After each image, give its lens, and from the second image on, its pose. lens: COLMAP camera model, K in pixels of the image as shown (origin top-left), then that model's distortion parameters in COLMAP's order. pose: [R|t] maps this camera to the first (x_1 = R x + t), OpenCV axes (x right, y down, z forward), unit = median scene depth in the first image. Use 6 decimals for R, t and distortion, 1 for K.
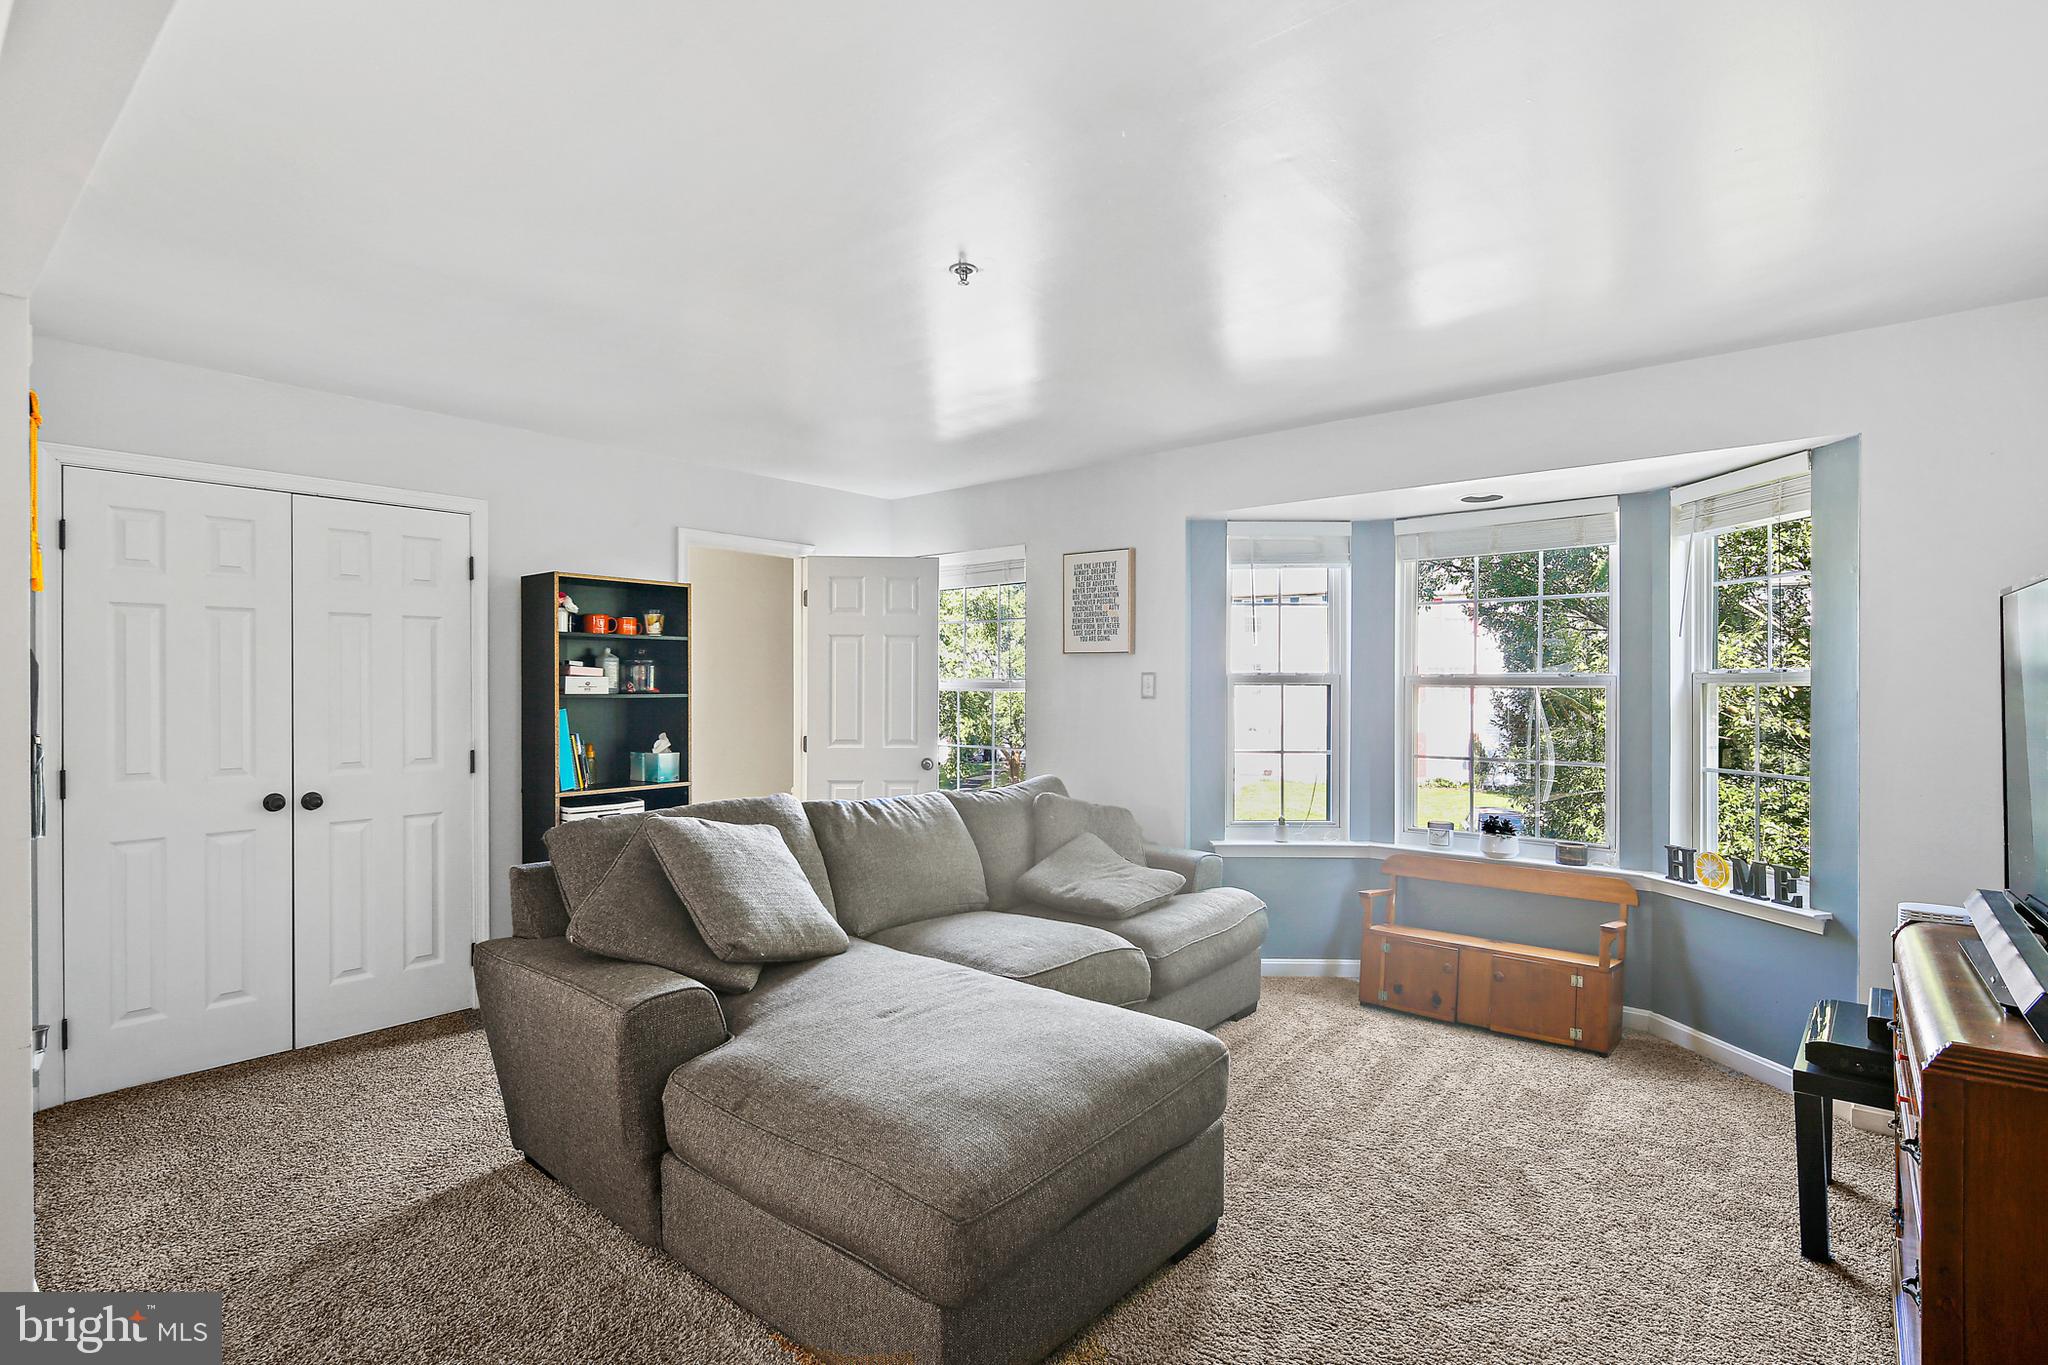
lens RADIAL K [[1005.5, 0, 1016.2], [0, 1005.5, 679.0], [0, 0, 1]] dist [0.013844, -0.014593]
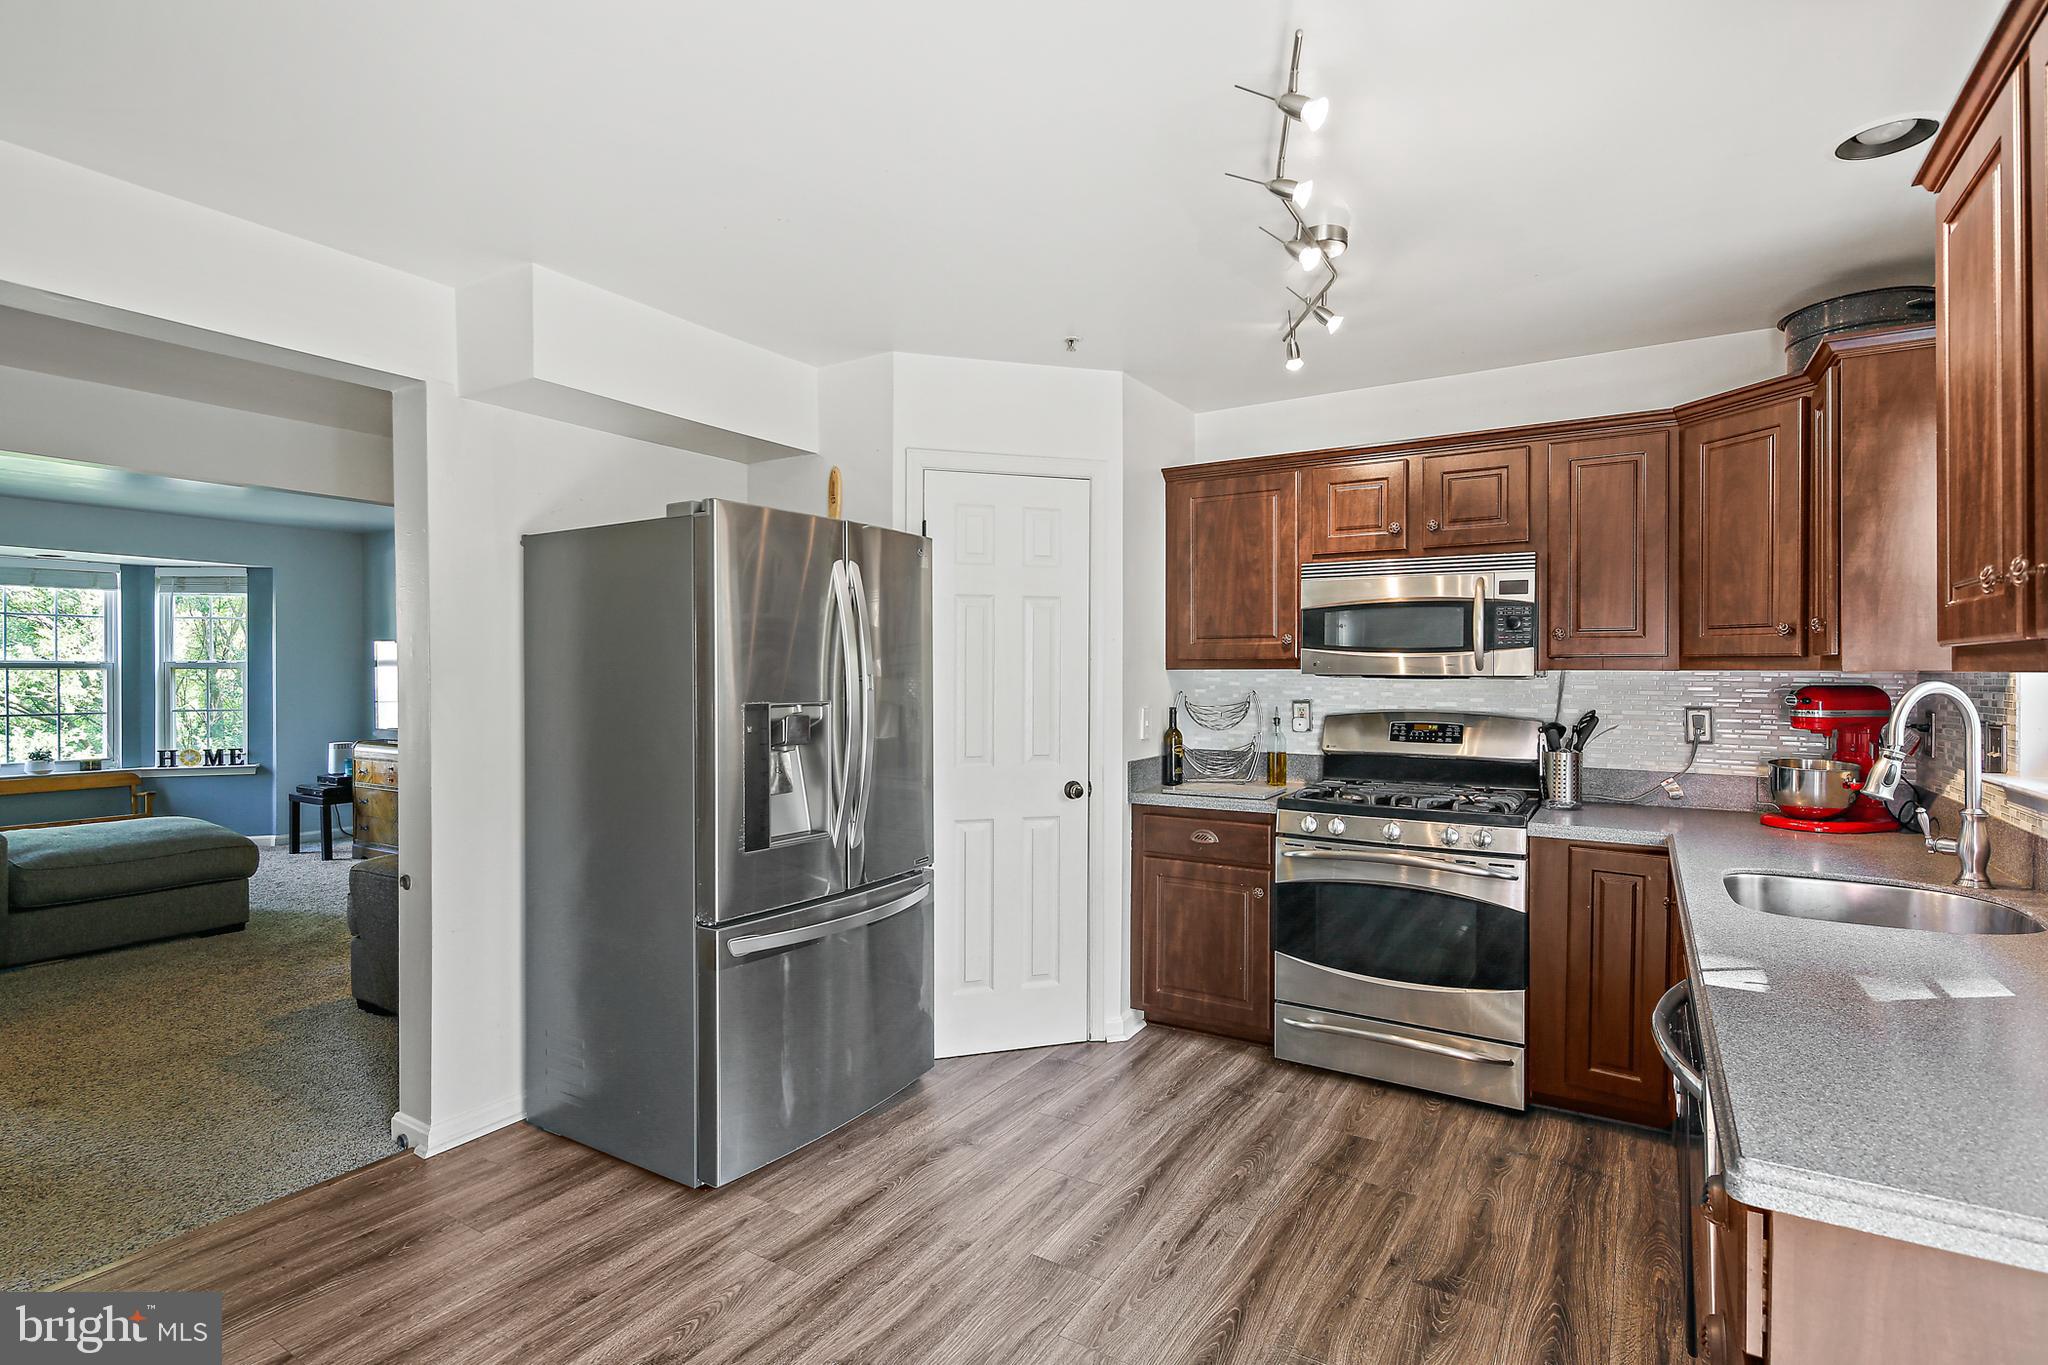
lens RADIAL K [[995.4, 0, 1018.7], [0, 995.4, 659.7], [0, 0, 1]] dist [0.003060, -0.000568]
pose [[-0.156346, 0.010726, 0.987644, -1.542651], [-0.002929, 0.999932, -0.011323, 0.004609], [-0.987698, -0.004663, -0.156304, -0.354359]]
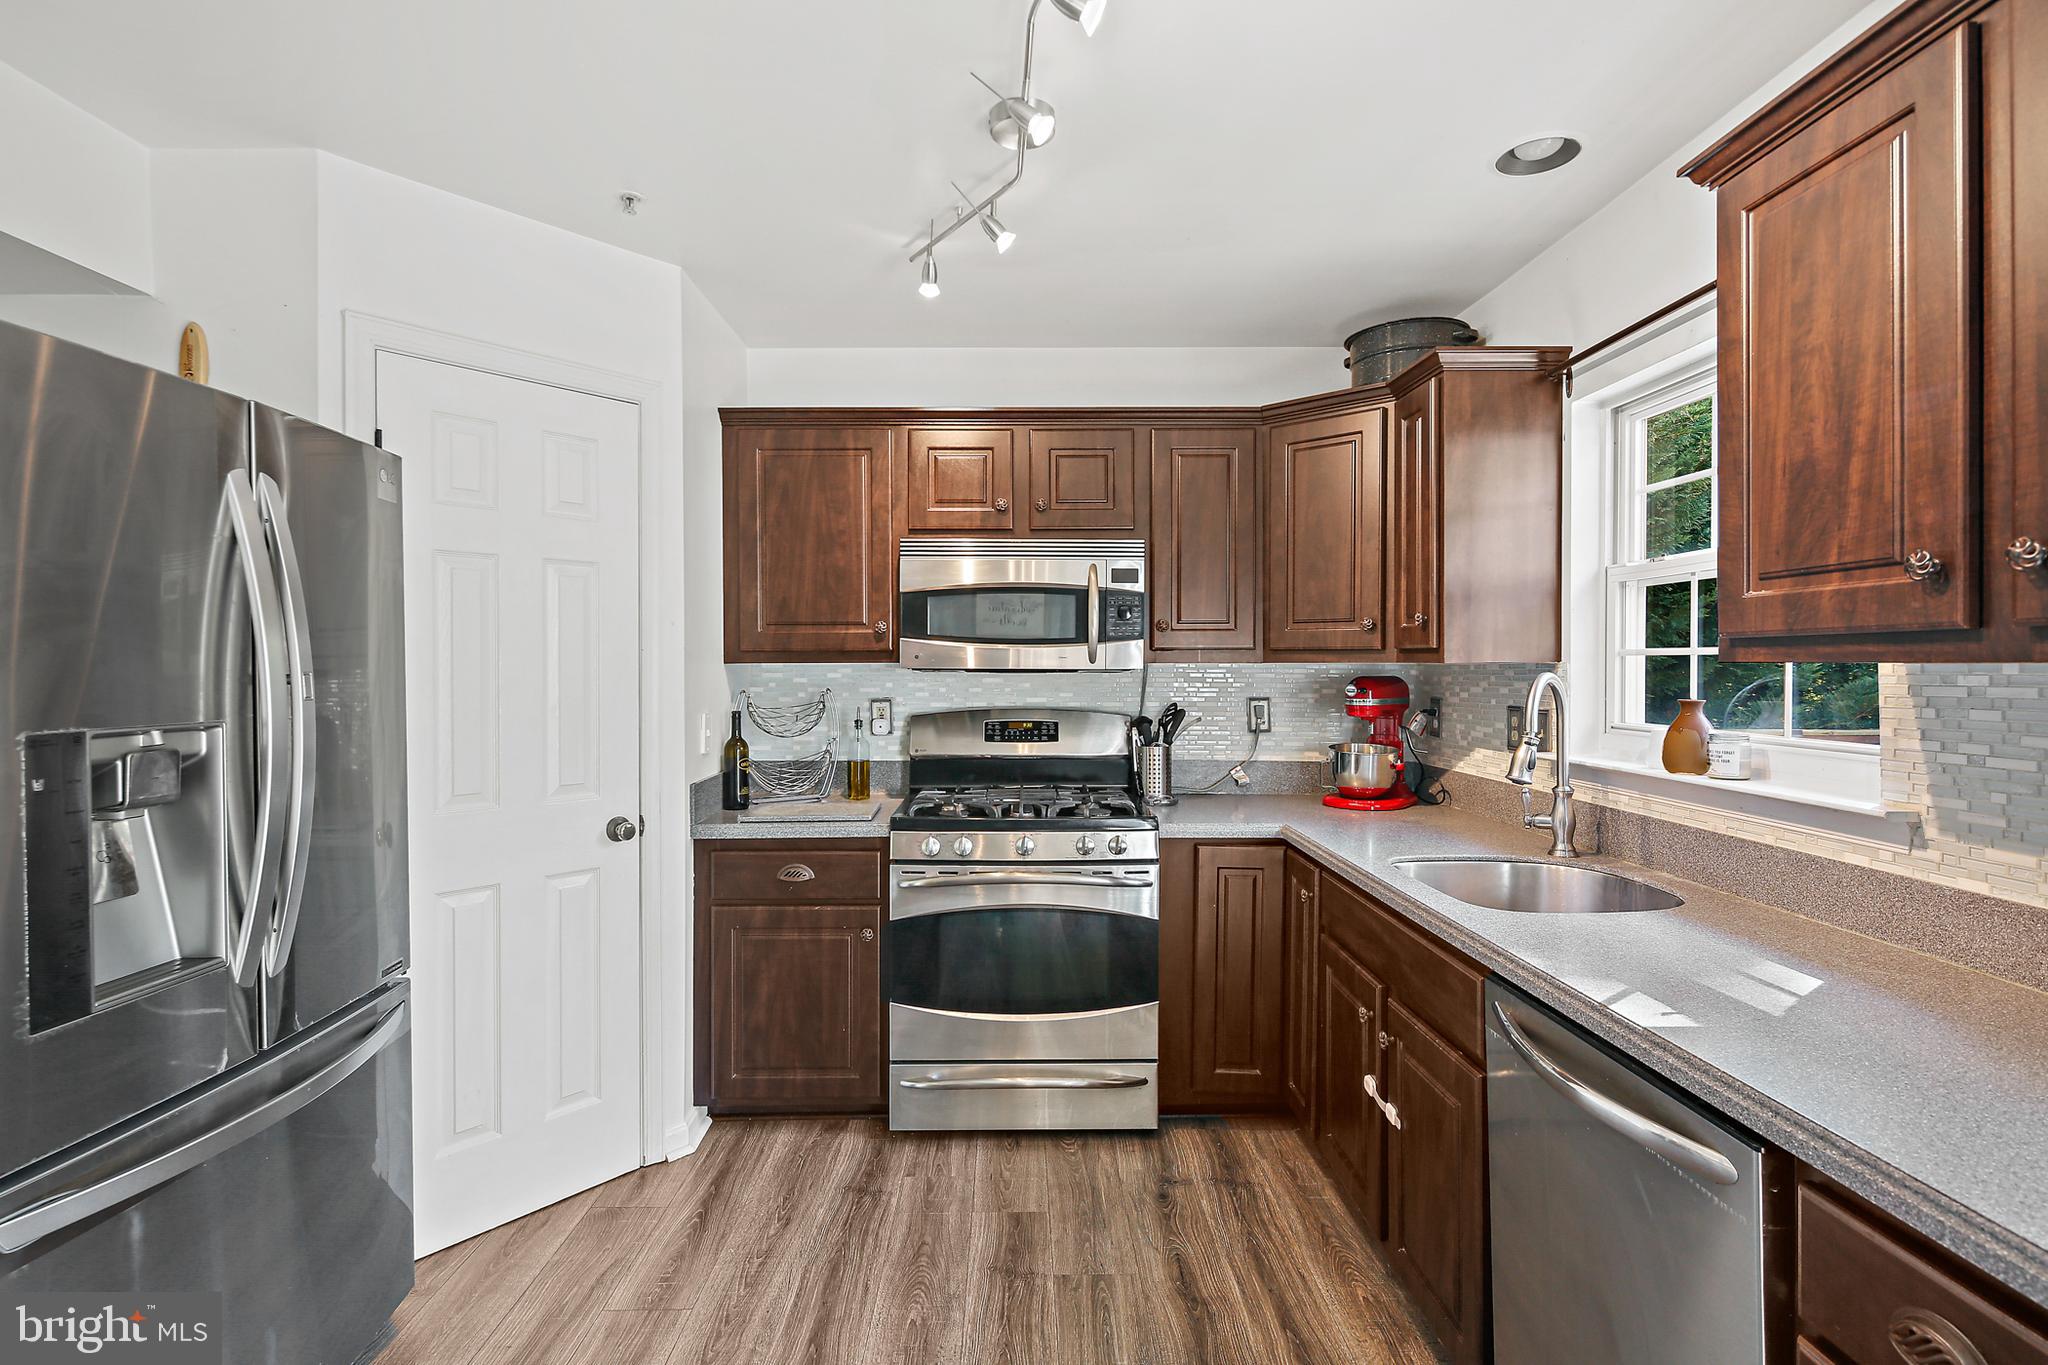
lens RADIAL K [[994.1, 0, 1018.8], [0, 994.1, 667.9], [0, 0, 1]] dist [0.006268, -0.005953]
pose [[-0.666321, -0.000803, 0.745664, -1.311838], [0.000949, 0.999998, 0.001924, 0.005030], [-0.745664, 0.001989, -0.666319, -0.302326]]
